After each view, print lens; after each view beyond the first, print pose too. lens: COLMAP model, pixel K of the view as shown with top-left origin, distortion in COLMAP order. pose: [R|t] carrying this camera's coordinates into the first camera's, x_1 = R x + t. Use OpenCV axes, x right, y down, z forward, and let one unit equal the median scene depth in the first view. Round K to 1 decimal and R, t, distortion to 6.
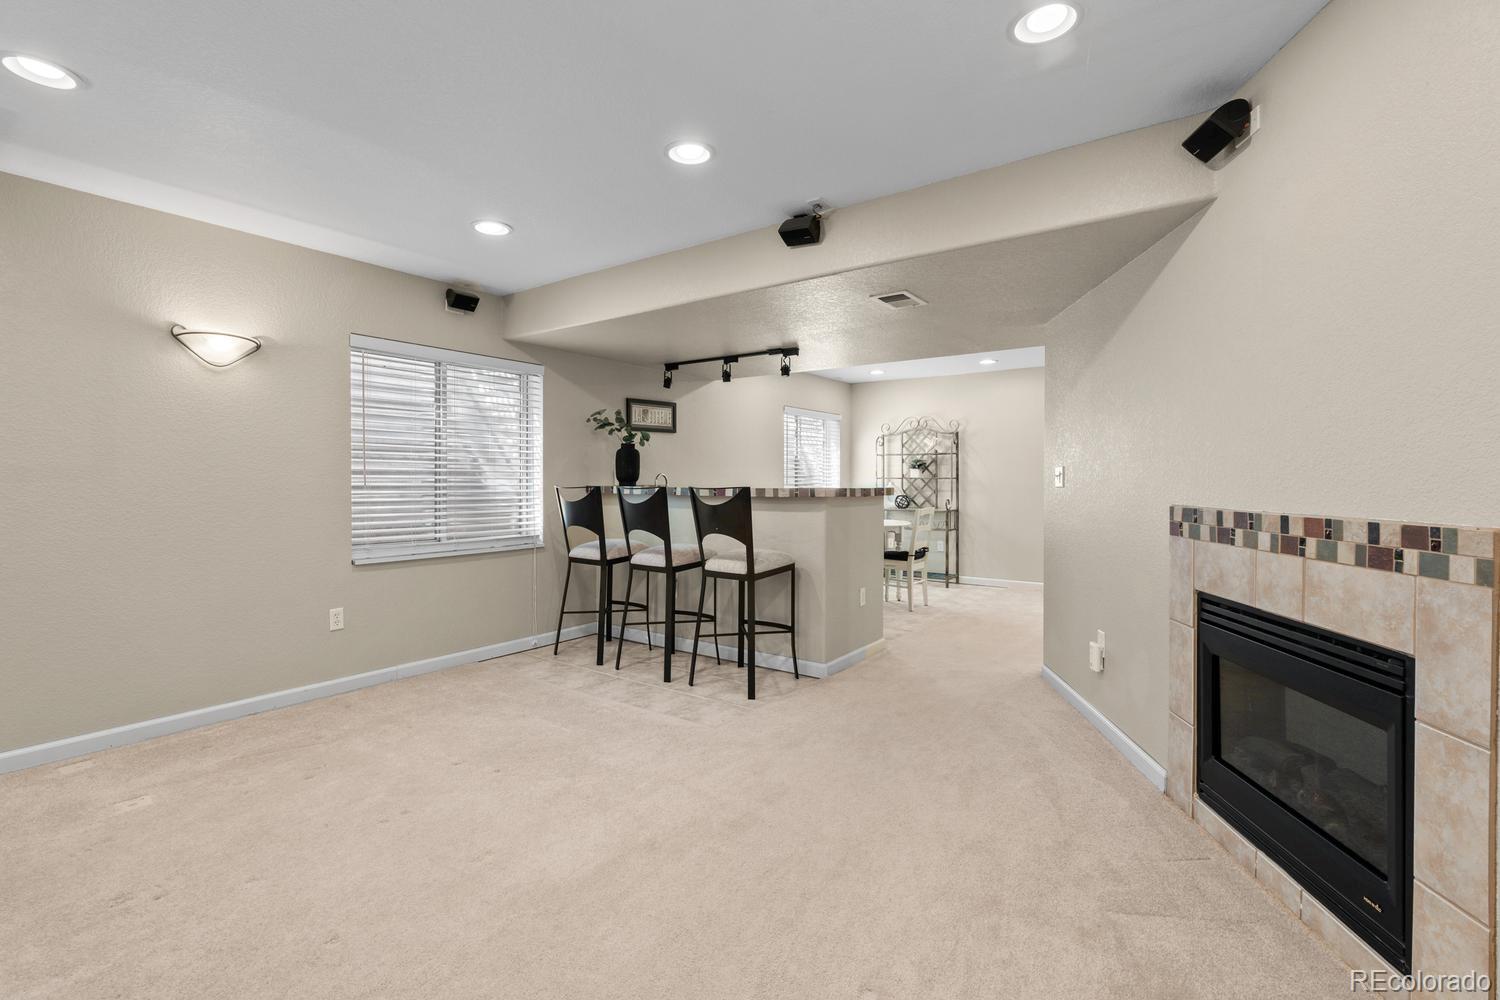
lens RADIAL K [[673.4, 0, 751.4], [0, 673.4, 478.0], [0, 0, 1]] dist [-0.003458, -0.000119]
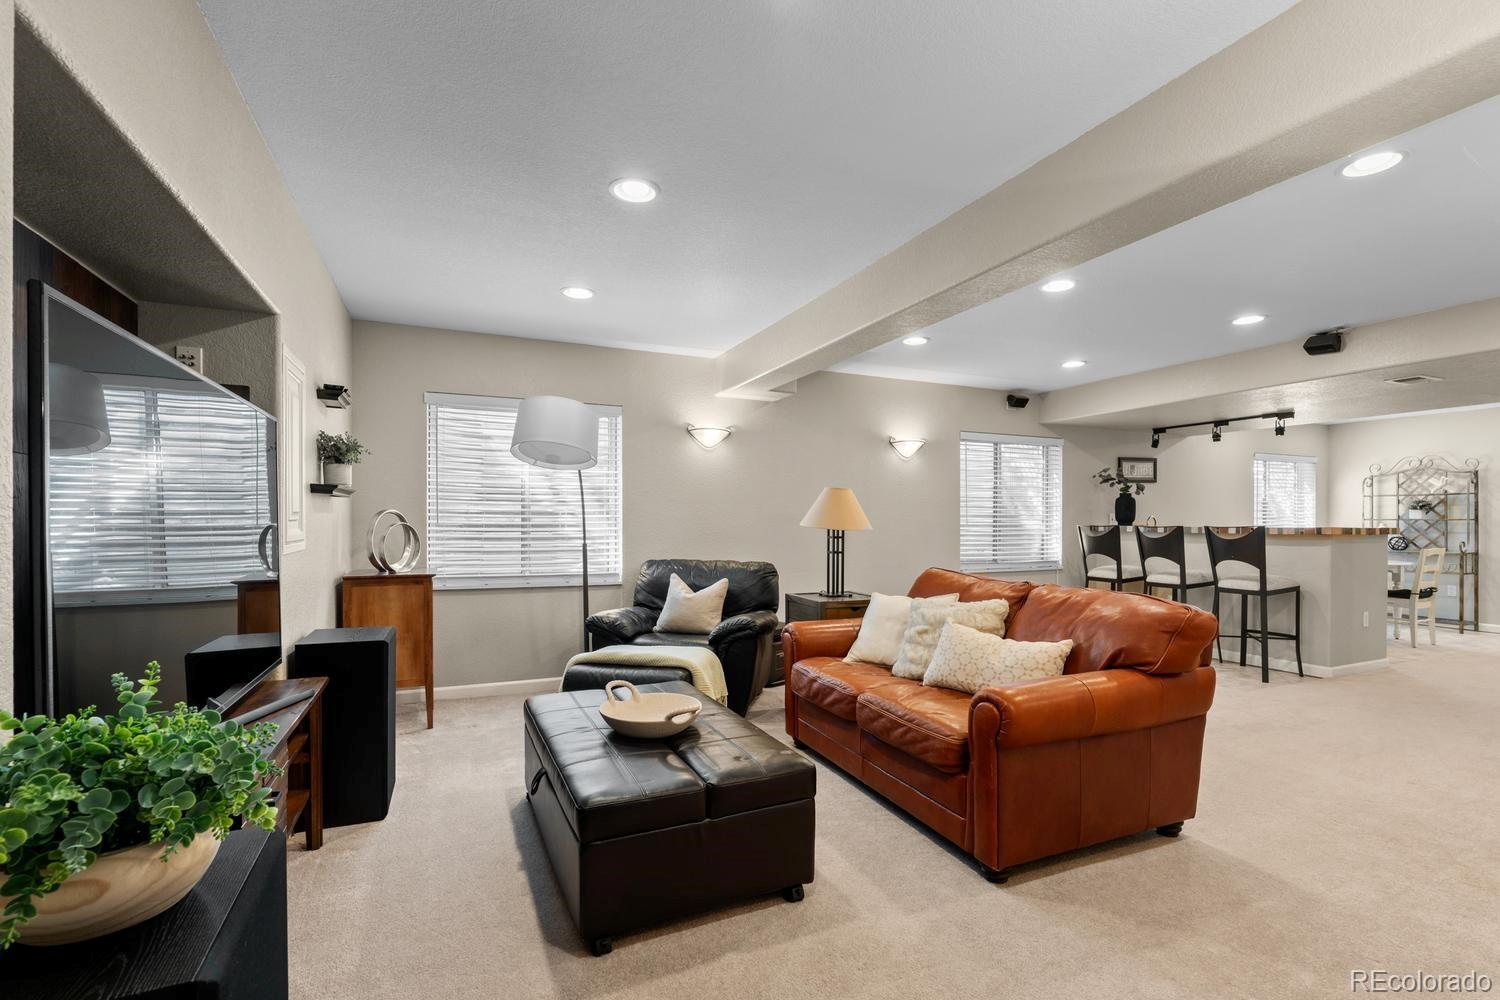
lens RADIAL K [[678.3, 0, 751.2], [0, 678.3, 520.2], [0, 0, 1]] dist [-0.002105, -0.000720]
pose [[0.866383, 0.000868, -0.499379, -0.155738], [0.000235, 0.999998, 0.002144, -0.001685], [0.499379, -0.001975, 0.866381, -0.503607]]
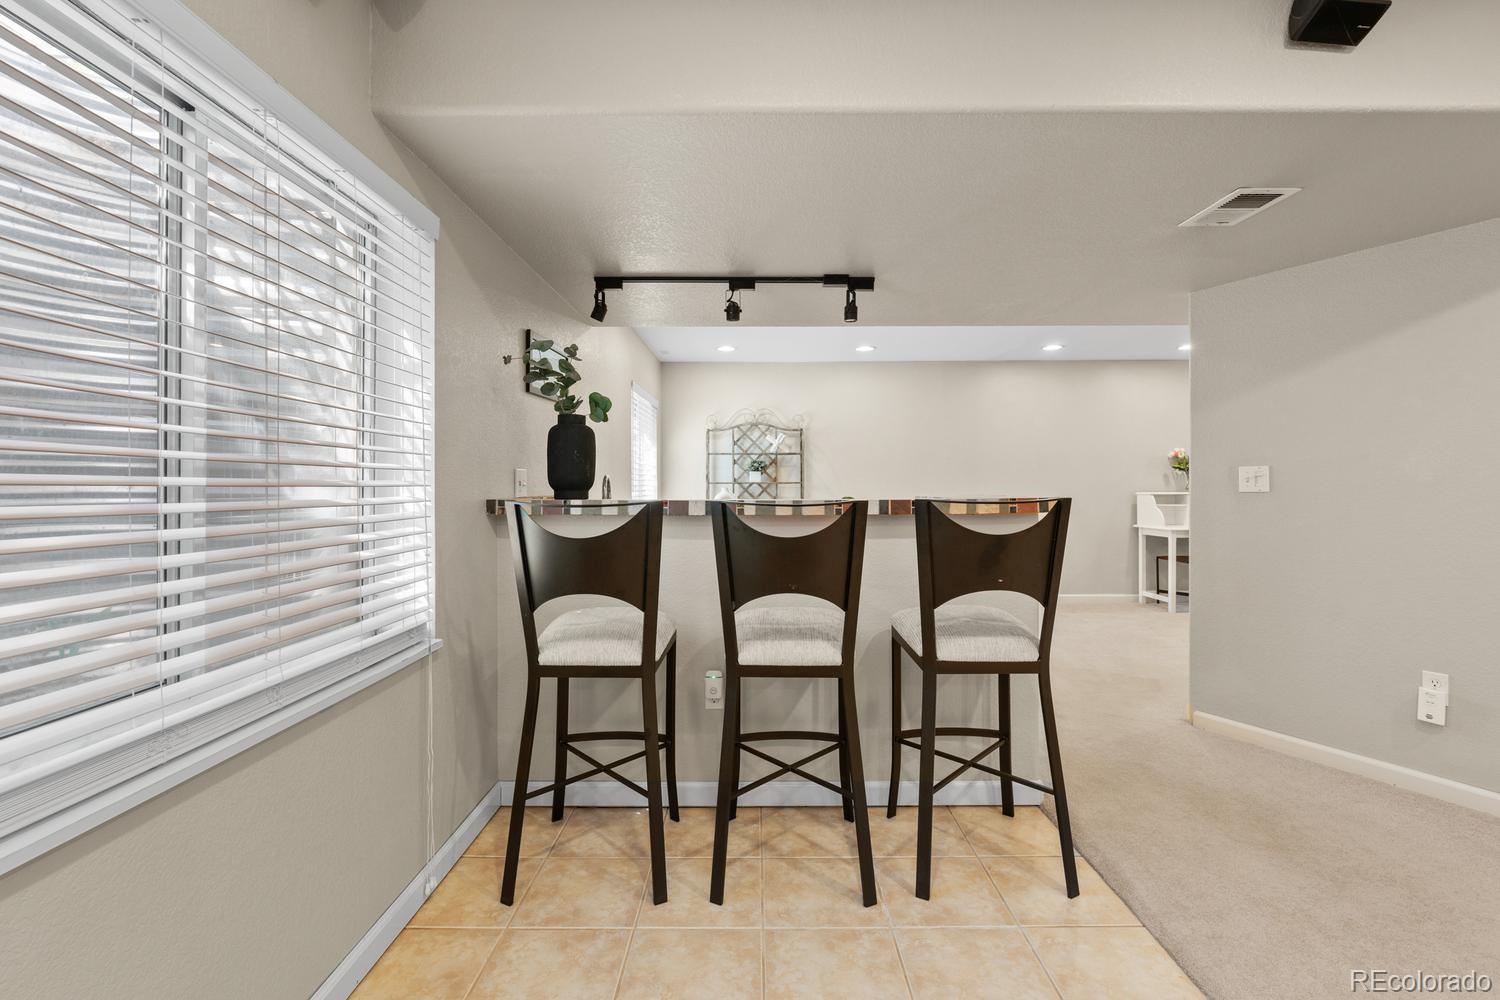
lens RADIAL K [[673.4, 0, 751.4], [0, 673.4, 478.0], [0, 0, 1]] dist [-0.003458, -0.000119]
pose [[0.811637, -0.000351, 0.584162, -0.370613], [0.005347, 0.999962, -0.006829, -0.000007], [-0.584138, 0.008666, 0.811608, 0.510993]]
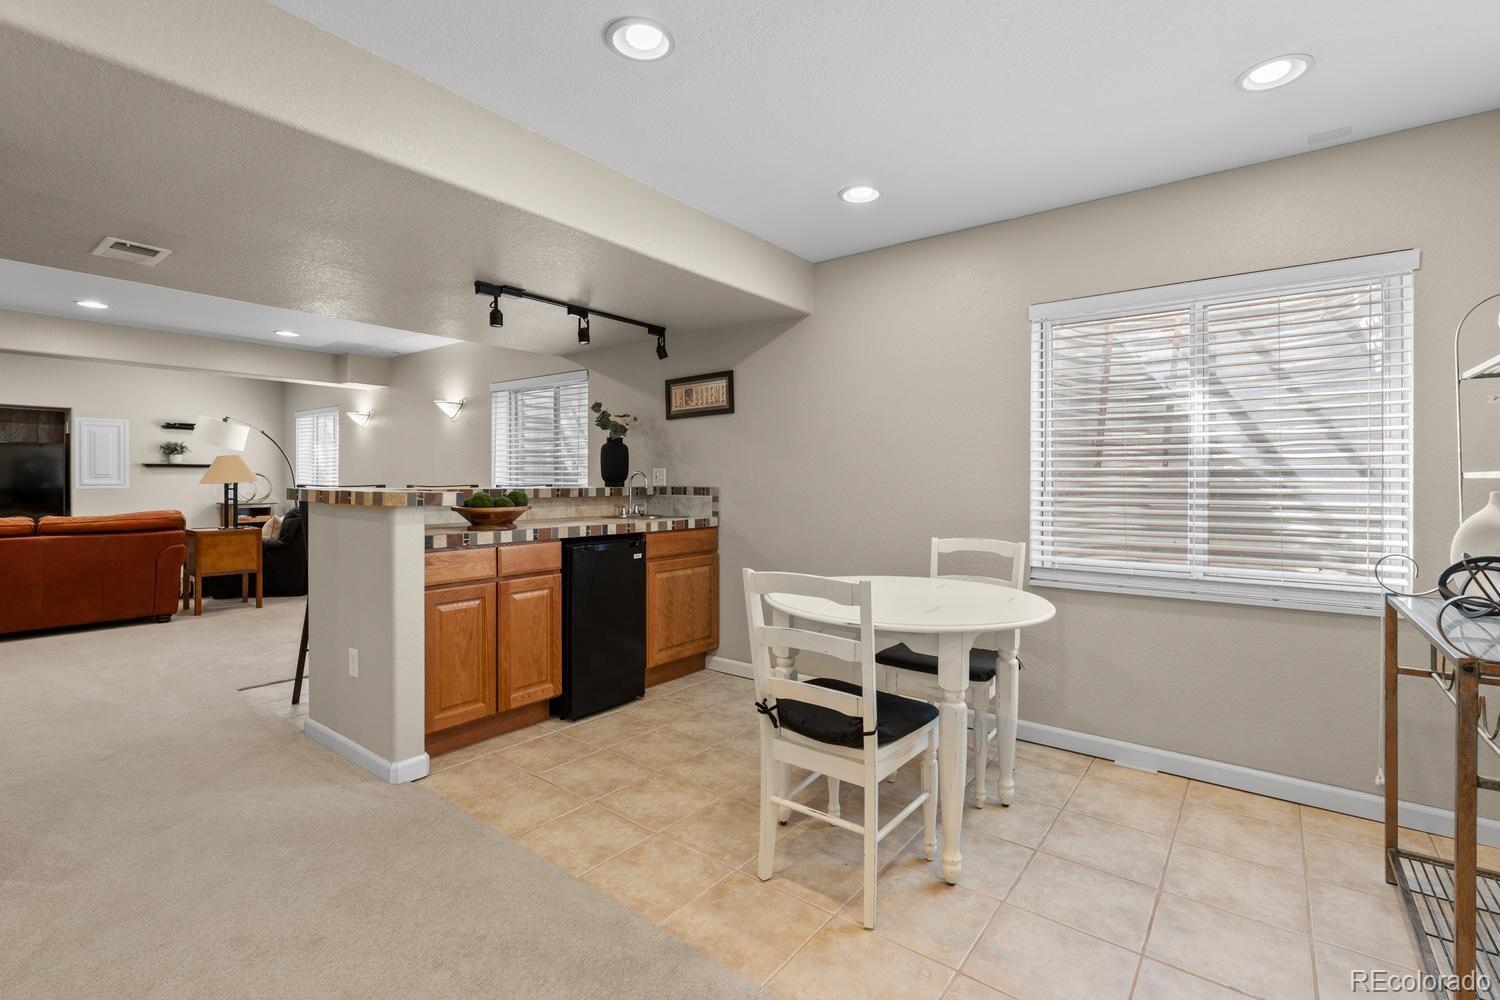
lens RADIAL K [[673.4, 0, 751.4], [0, 673.4, 478.0], [0, 0, 1]] dist [-0.003458, -0.000119]
pose [[-0.020466, -0.003331, -0.999785, 0.677176], [-0.002279, 0.999992, -0.003285, 0.003874], [0.999788, 0.002212, -0.020474, 1.190651]]
